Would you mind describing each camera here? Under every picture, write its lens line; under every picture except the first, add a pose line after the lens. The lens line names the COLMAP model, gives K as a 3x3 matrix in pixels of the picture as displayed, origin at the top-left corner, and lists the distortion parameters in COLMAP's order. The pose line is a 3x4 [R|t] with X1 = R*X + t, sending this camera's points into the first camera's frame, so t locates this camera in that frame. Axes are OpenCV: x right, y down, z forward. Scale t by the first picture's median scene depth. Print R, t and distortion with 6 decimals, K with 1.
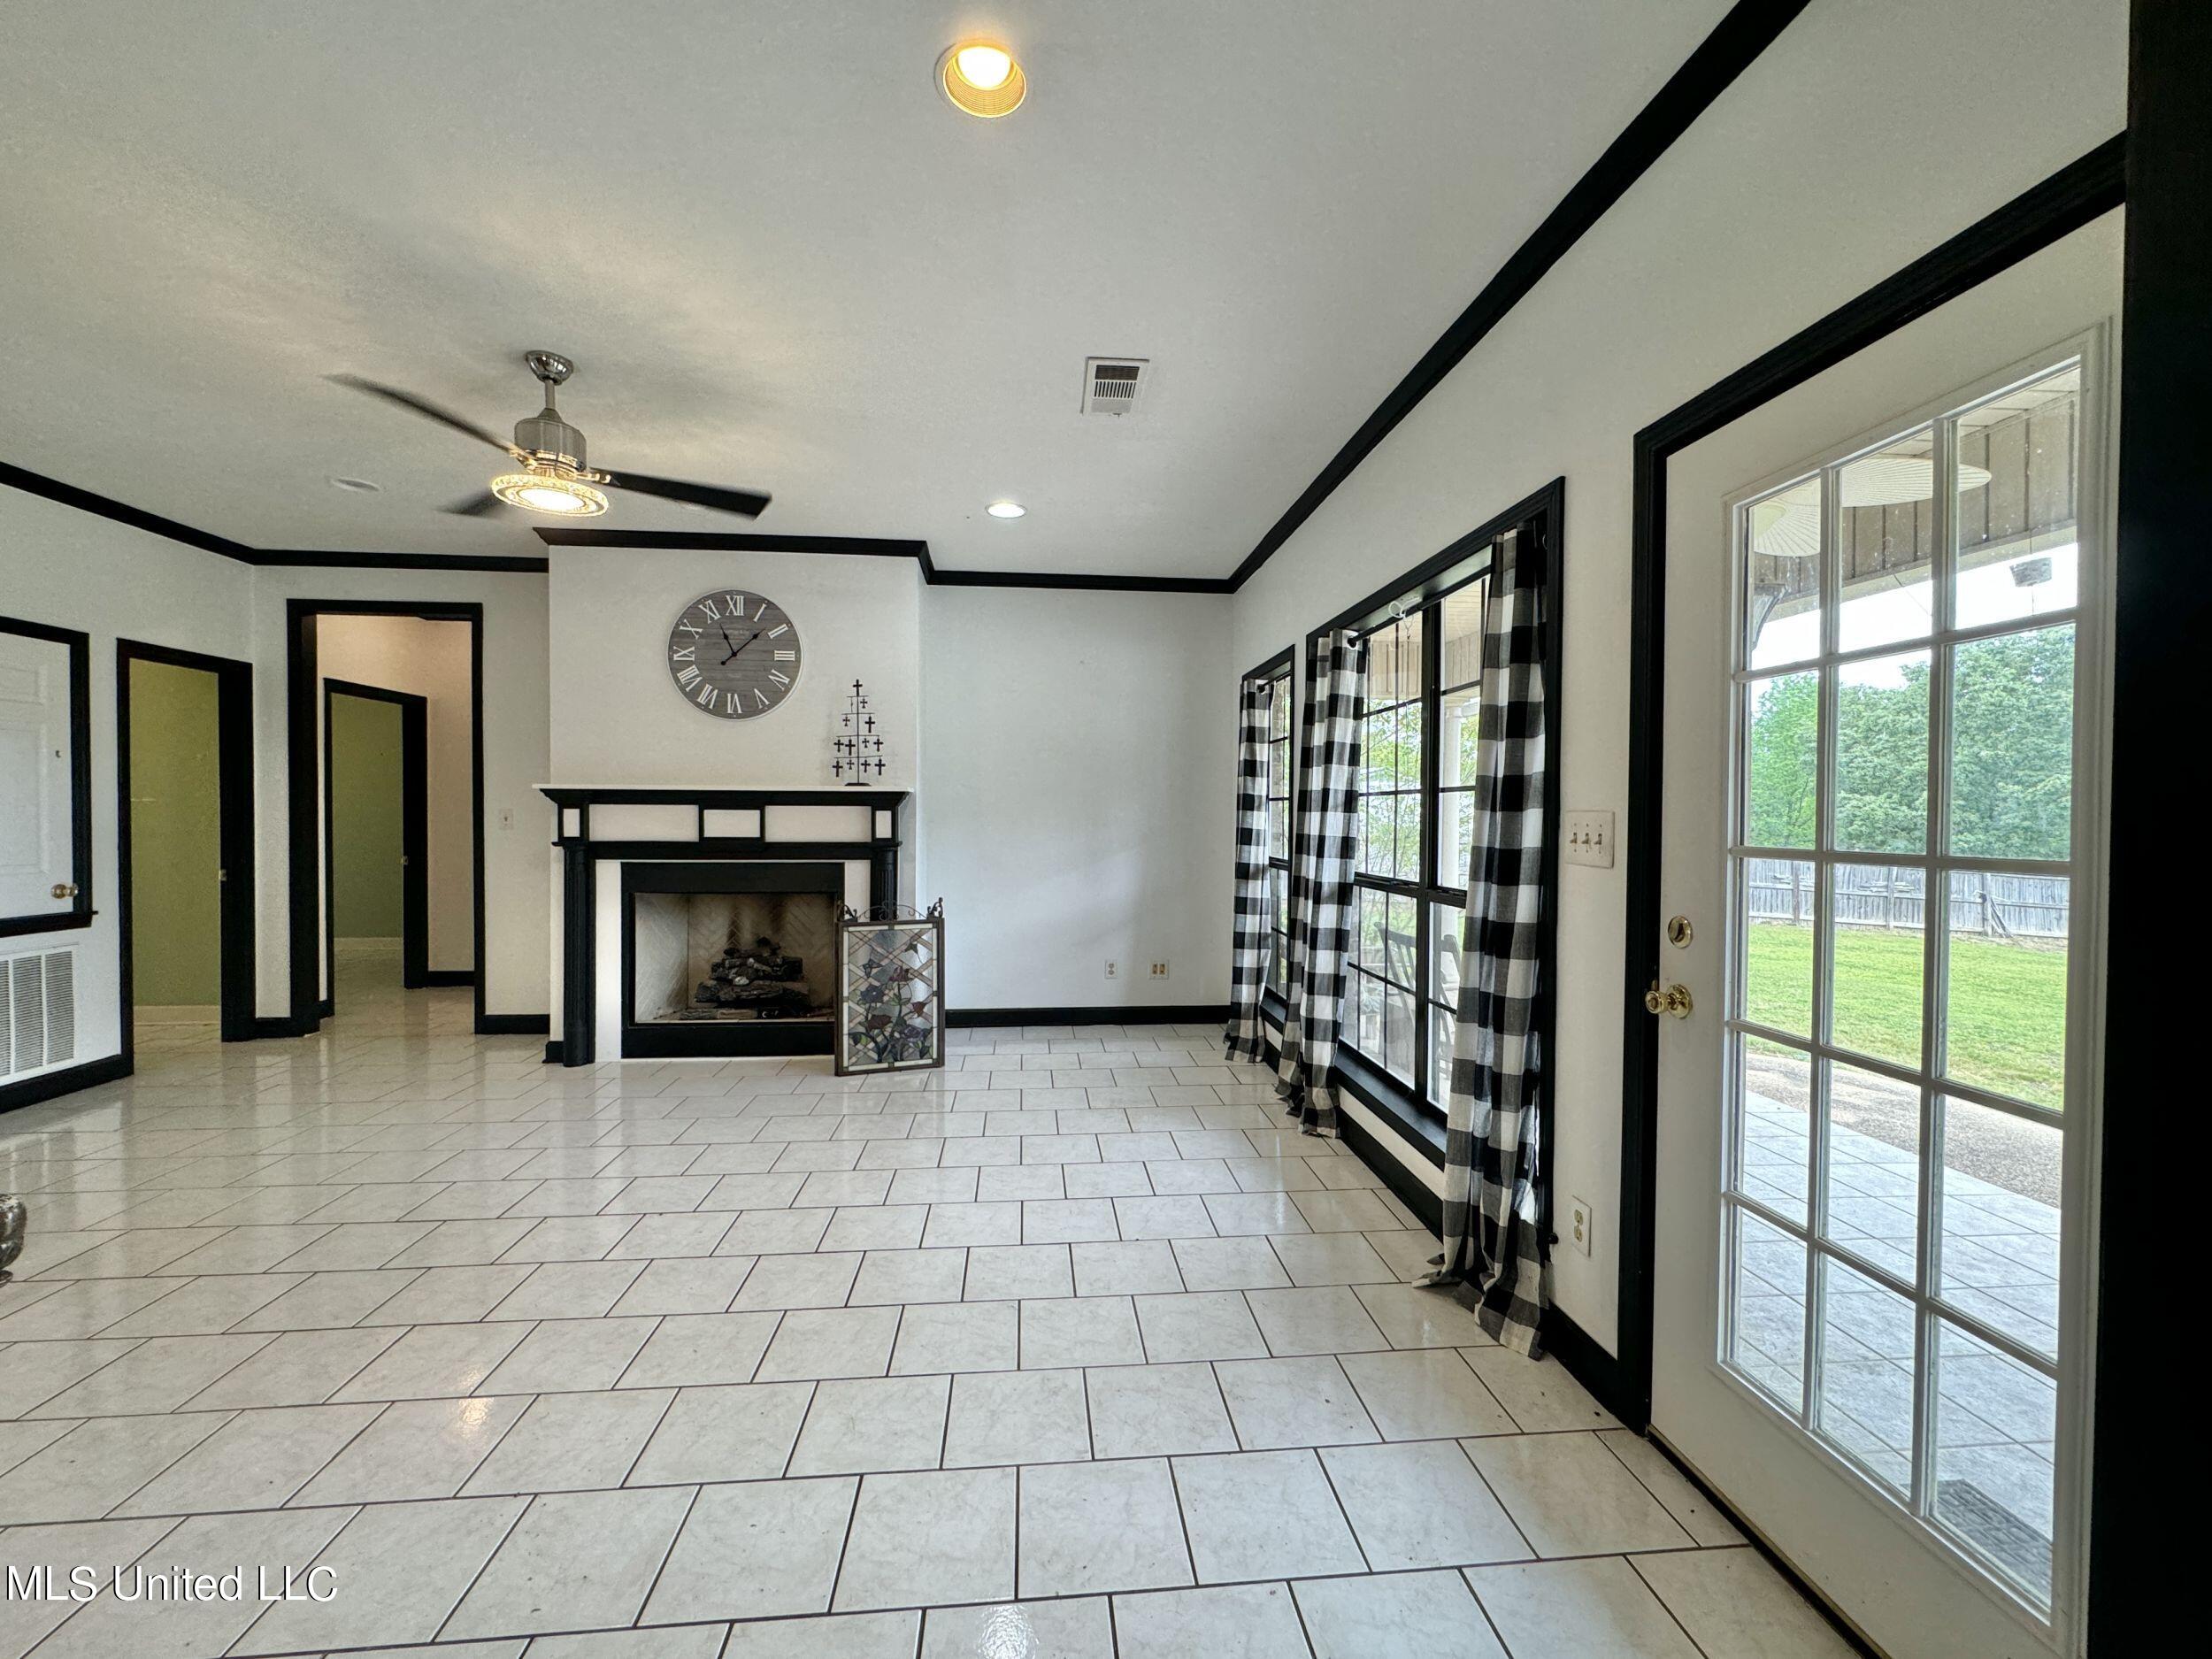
lens RADIAL K [[881.3, 0, 1105.4], [0, 881.3, 828.9], [0, 0, 1]] dist [-0.002121, -0.000030]
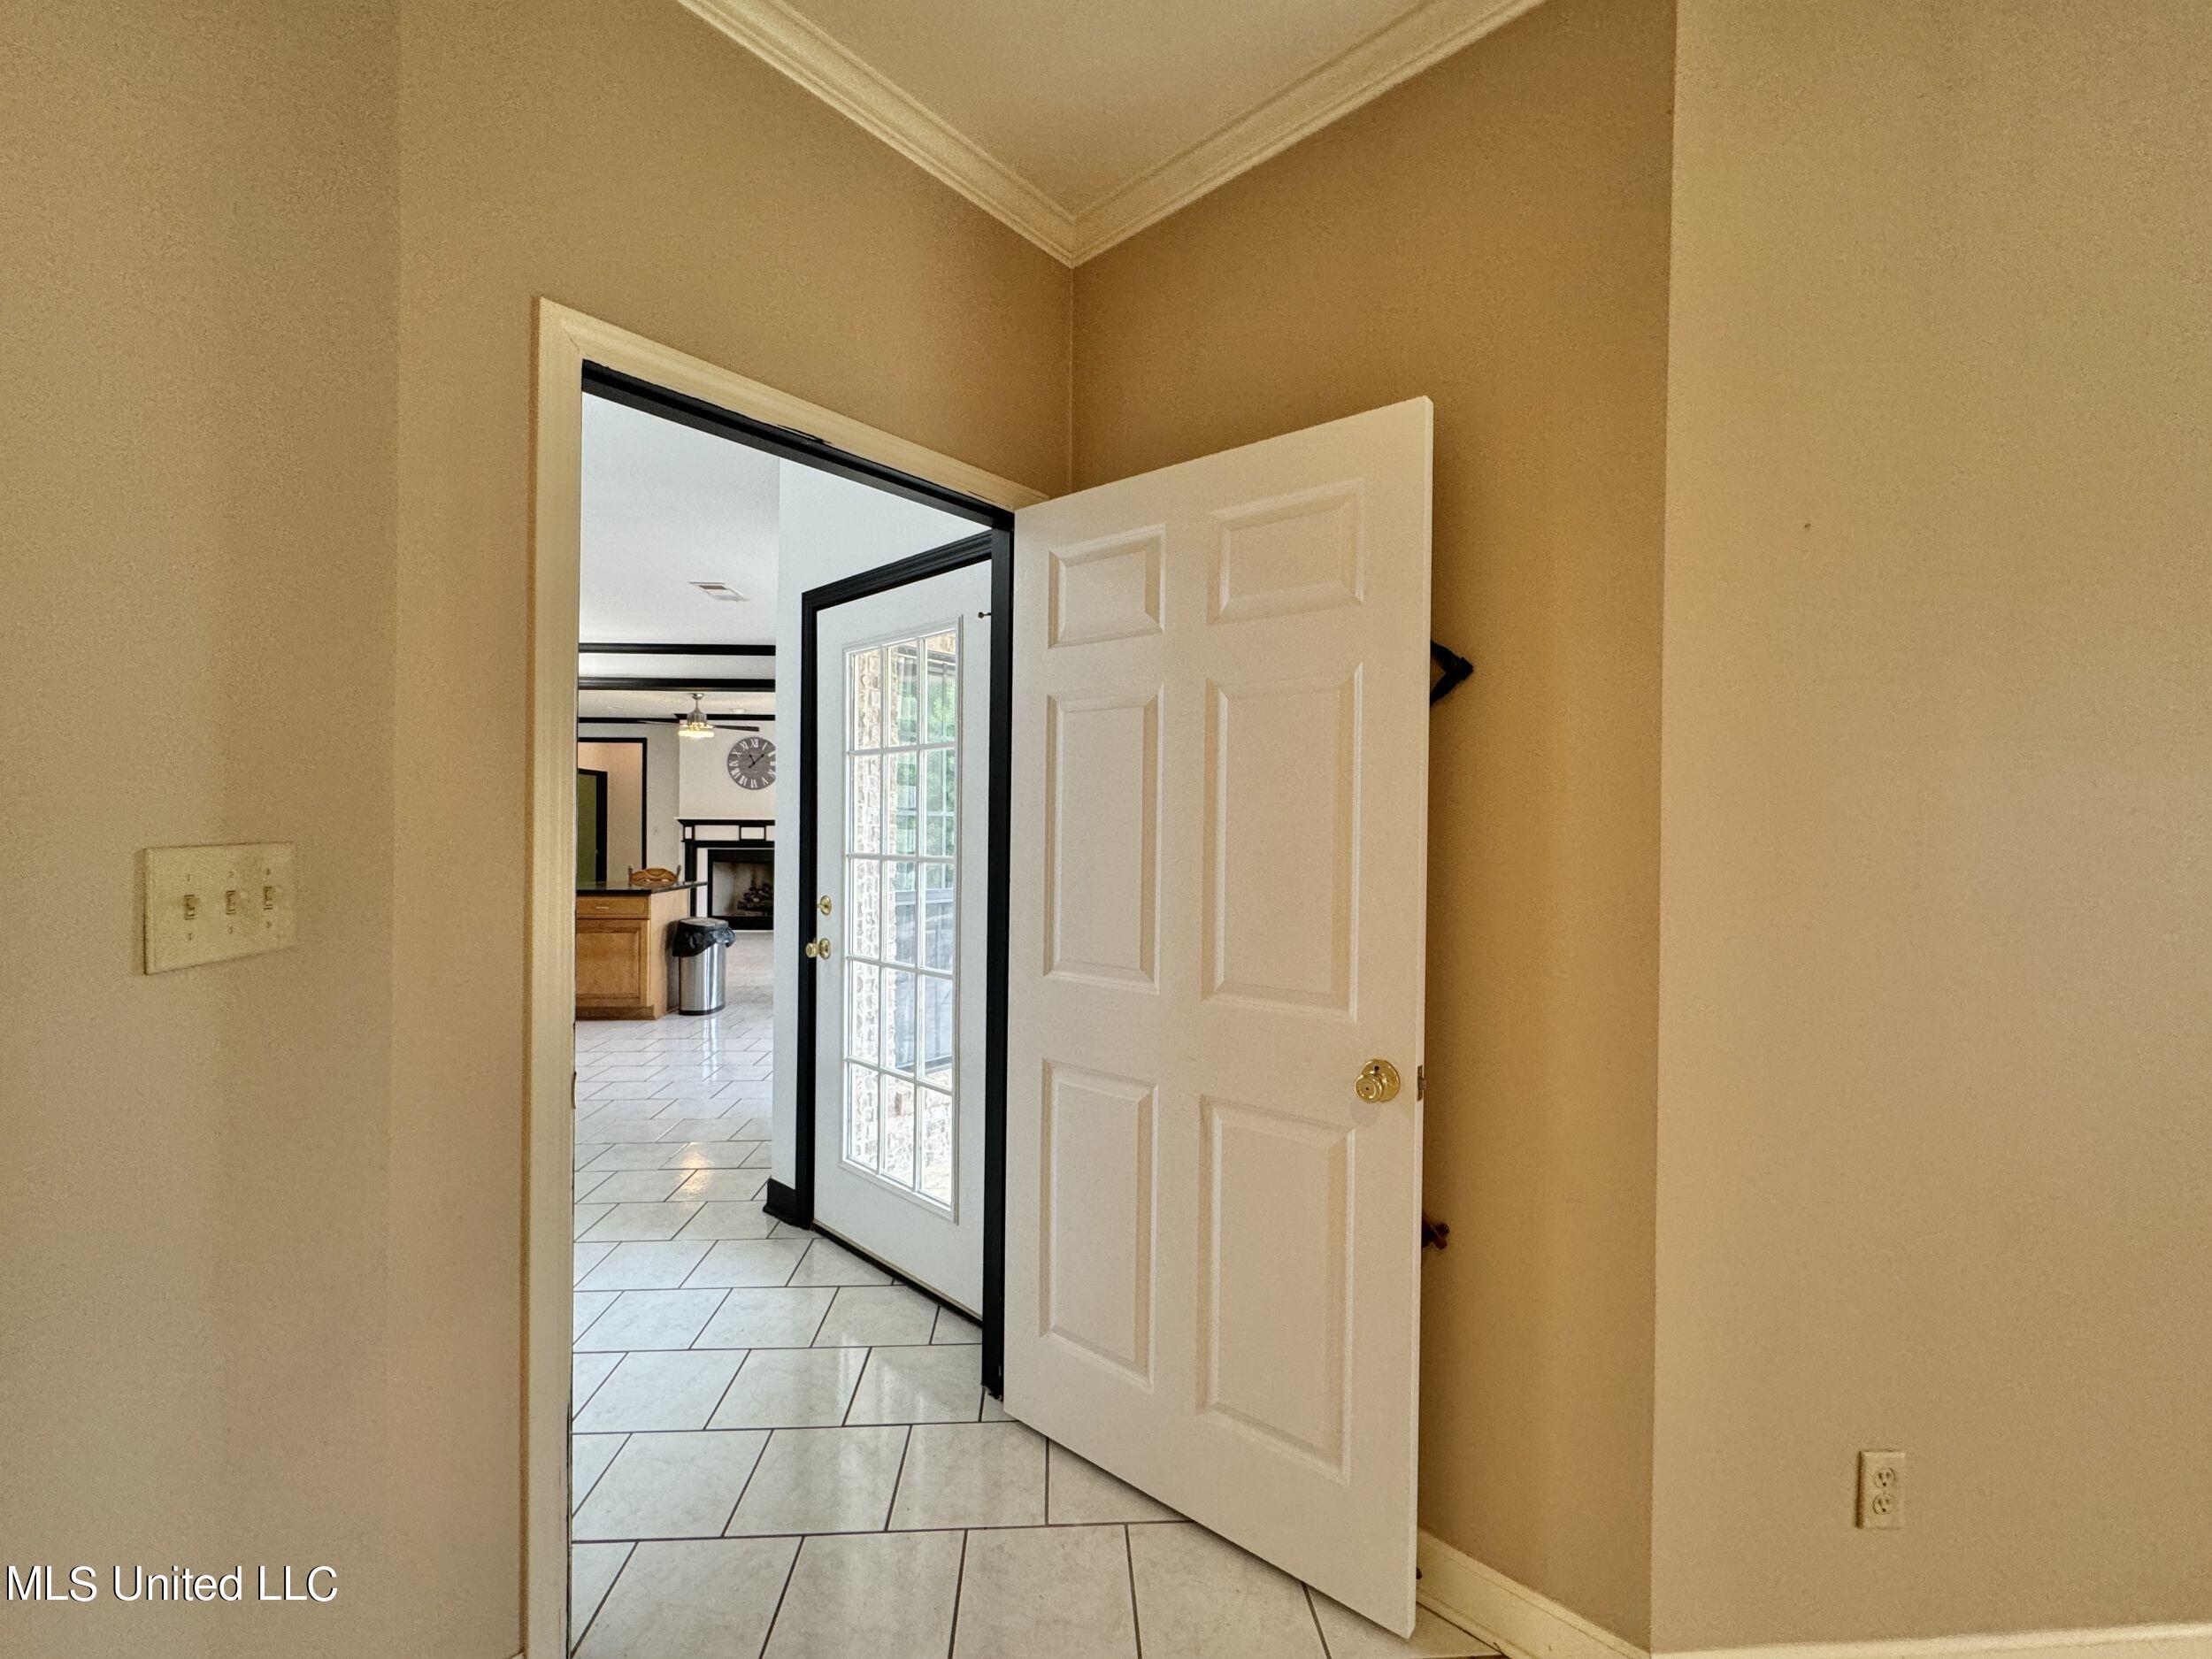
lens RADIAL K [[880.5, 0, 1112.1], [0, 880.5, 837.8], [0, 0, 1]] dist [-0.002094, -0.000706]
pose [[0.999470, -0.000288, -0.032562, 0.646117], [-0.000155, 0.999908, -0.013578, 0.039354], [0.032563, 0.013575, 0.999377, -1.393144]]
